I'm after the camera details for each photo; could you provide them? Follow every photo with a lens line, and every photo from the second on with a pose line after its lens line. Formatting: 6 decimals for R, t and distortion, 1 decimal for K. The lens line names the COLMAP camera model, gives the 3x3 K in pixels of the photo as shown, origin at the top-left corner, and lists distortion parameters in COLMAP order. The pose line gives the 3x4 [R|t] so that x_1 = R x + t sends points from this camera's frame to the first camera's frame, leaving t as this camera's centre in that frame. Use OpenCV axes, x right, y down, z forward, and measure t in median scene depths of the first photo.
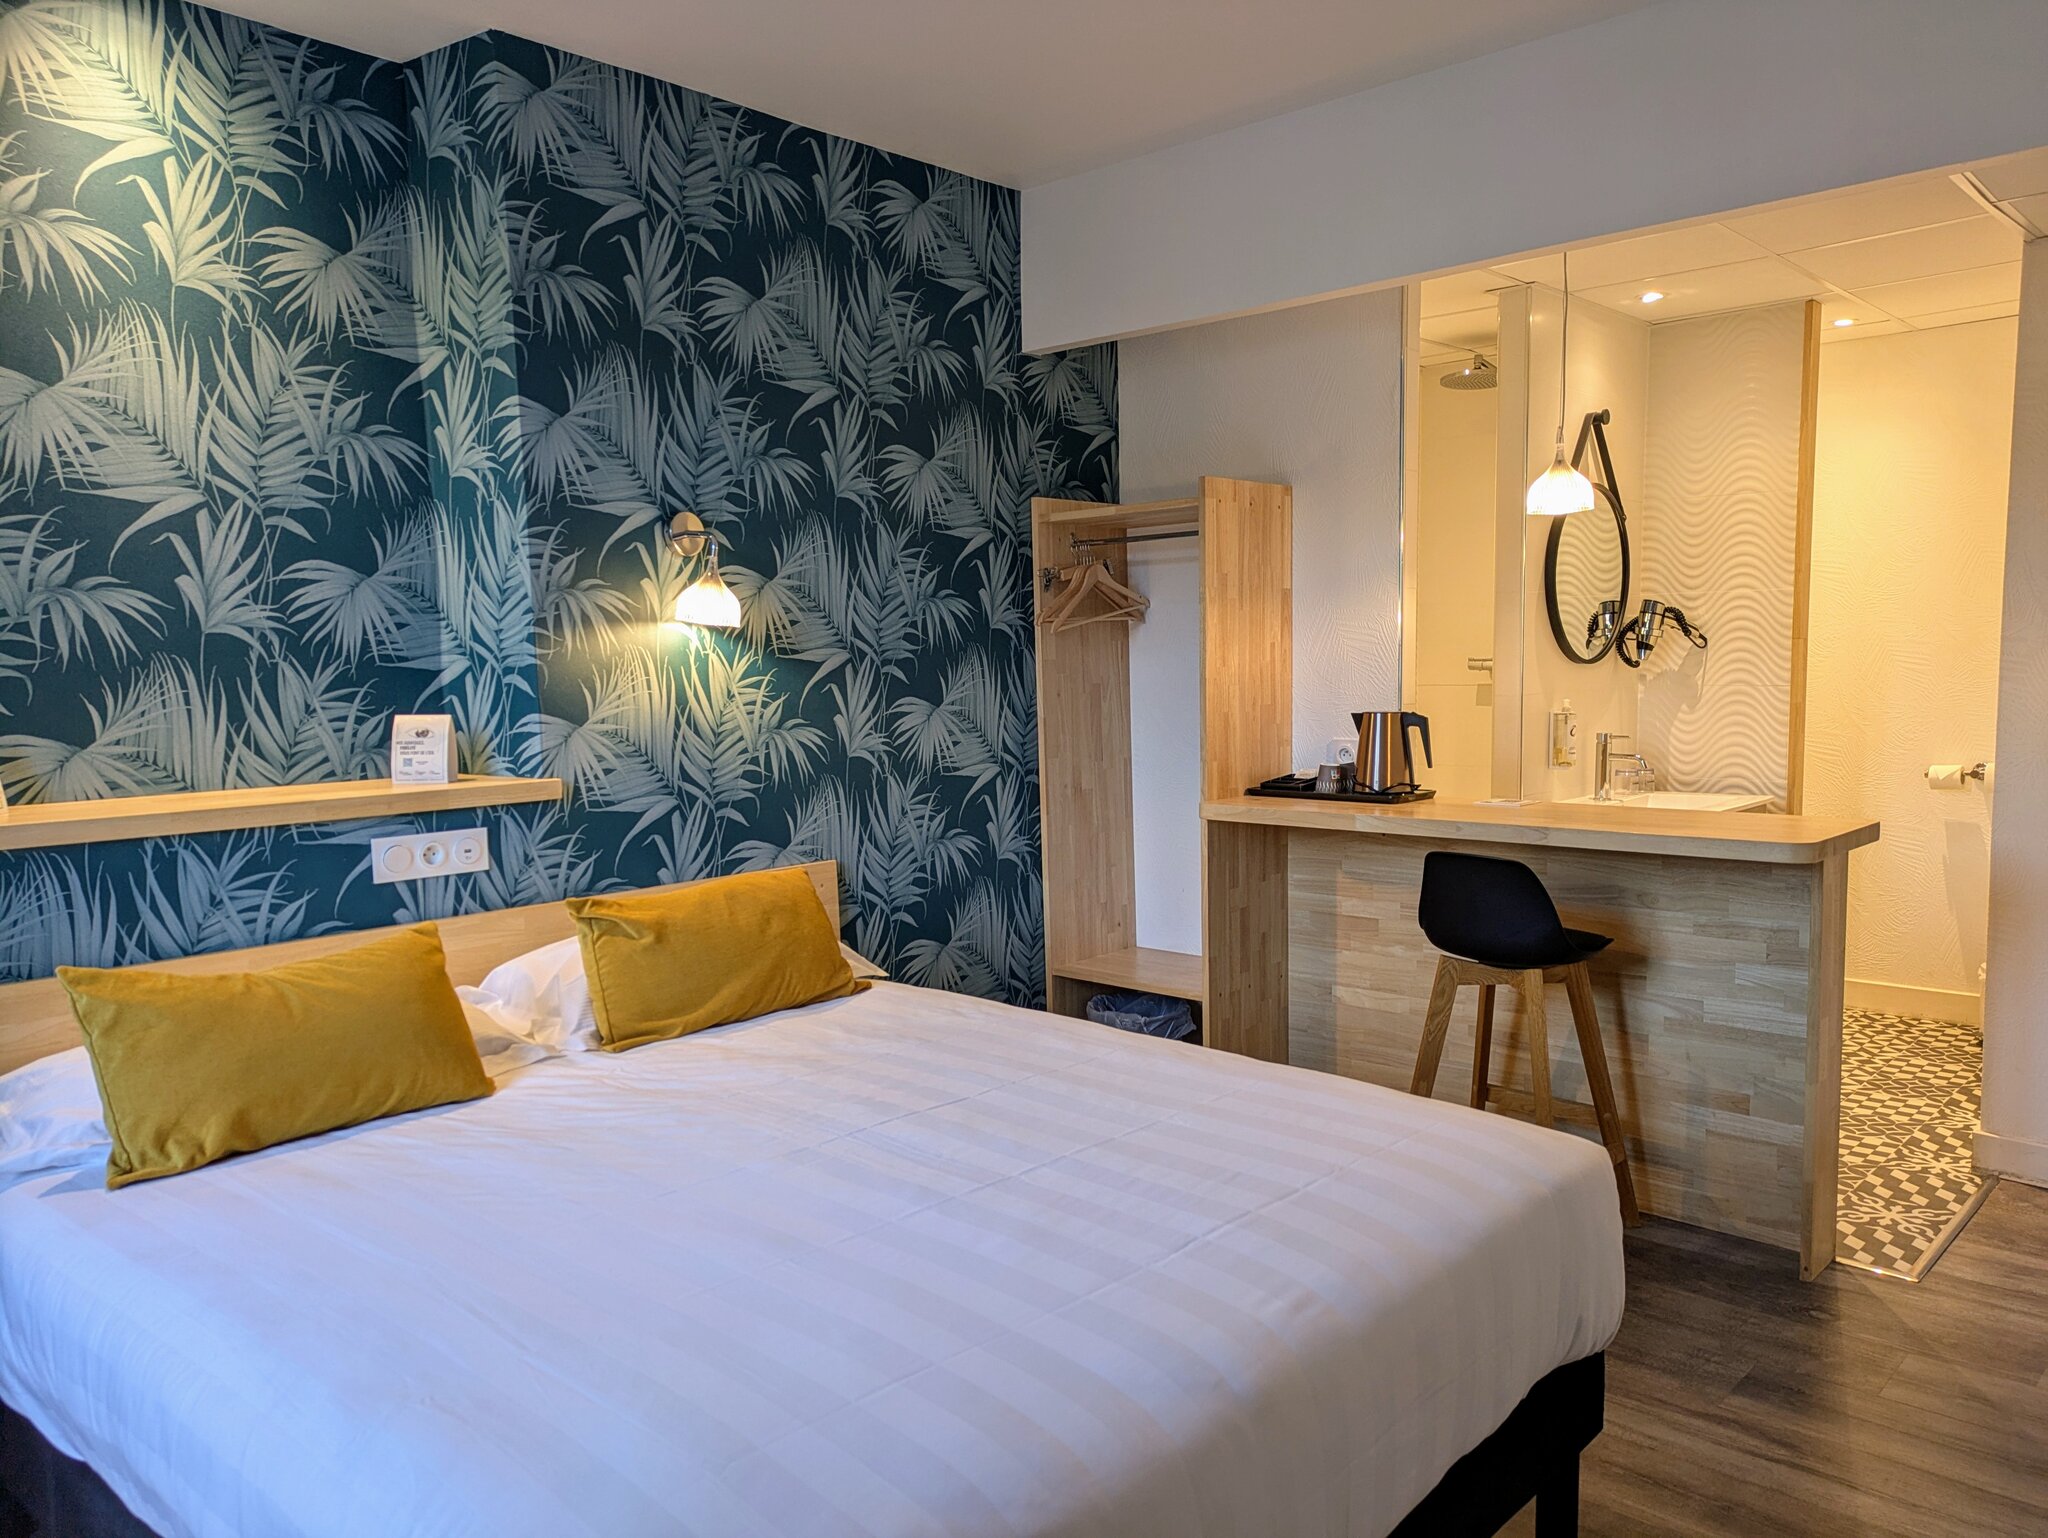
lens RADIAL K [[1474.0, 0, 1031.1], [0, 1474.0, 782.5], [0, 0, 1]] dist [0.014902, -0.006689]
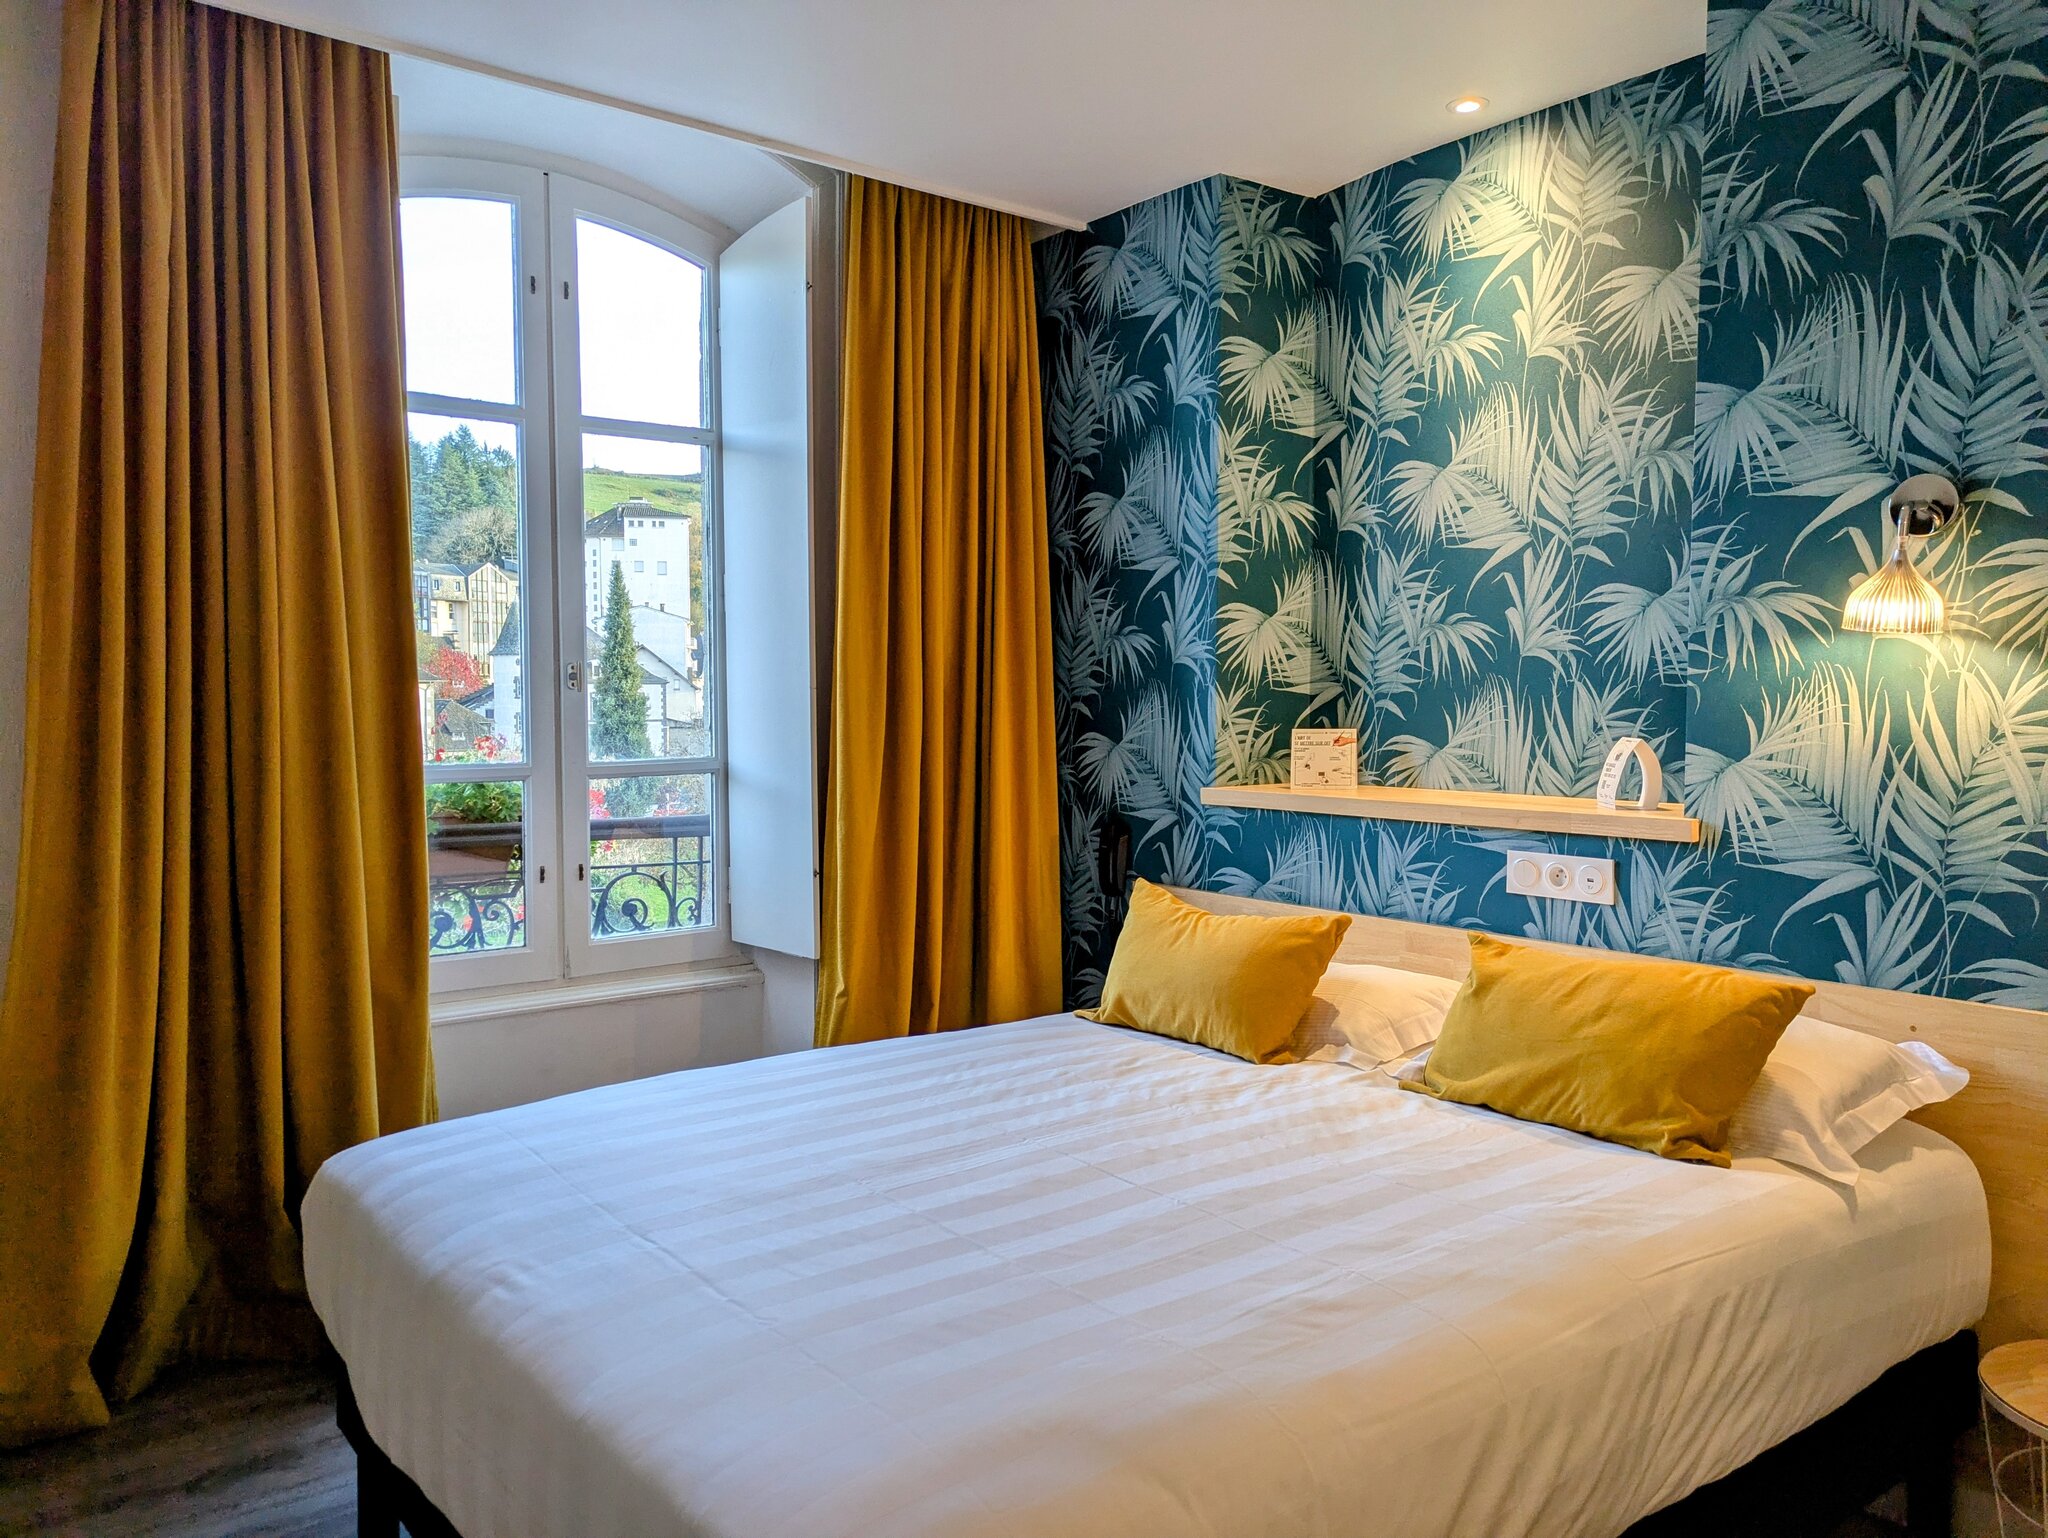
lens RADIAL K [[1474.0, 0, 1031.8], [0, 1474.0, 756.0], [0, 0, 1]] dist [0.014902, -0.006689]
pose [[-0.160244, 0.056607, -0.985453, 0.614864], [-0.082445, 0.994098, 0.070510, -0.071354], [0.983628, 0.092544, -0.154631, 0.786141]]
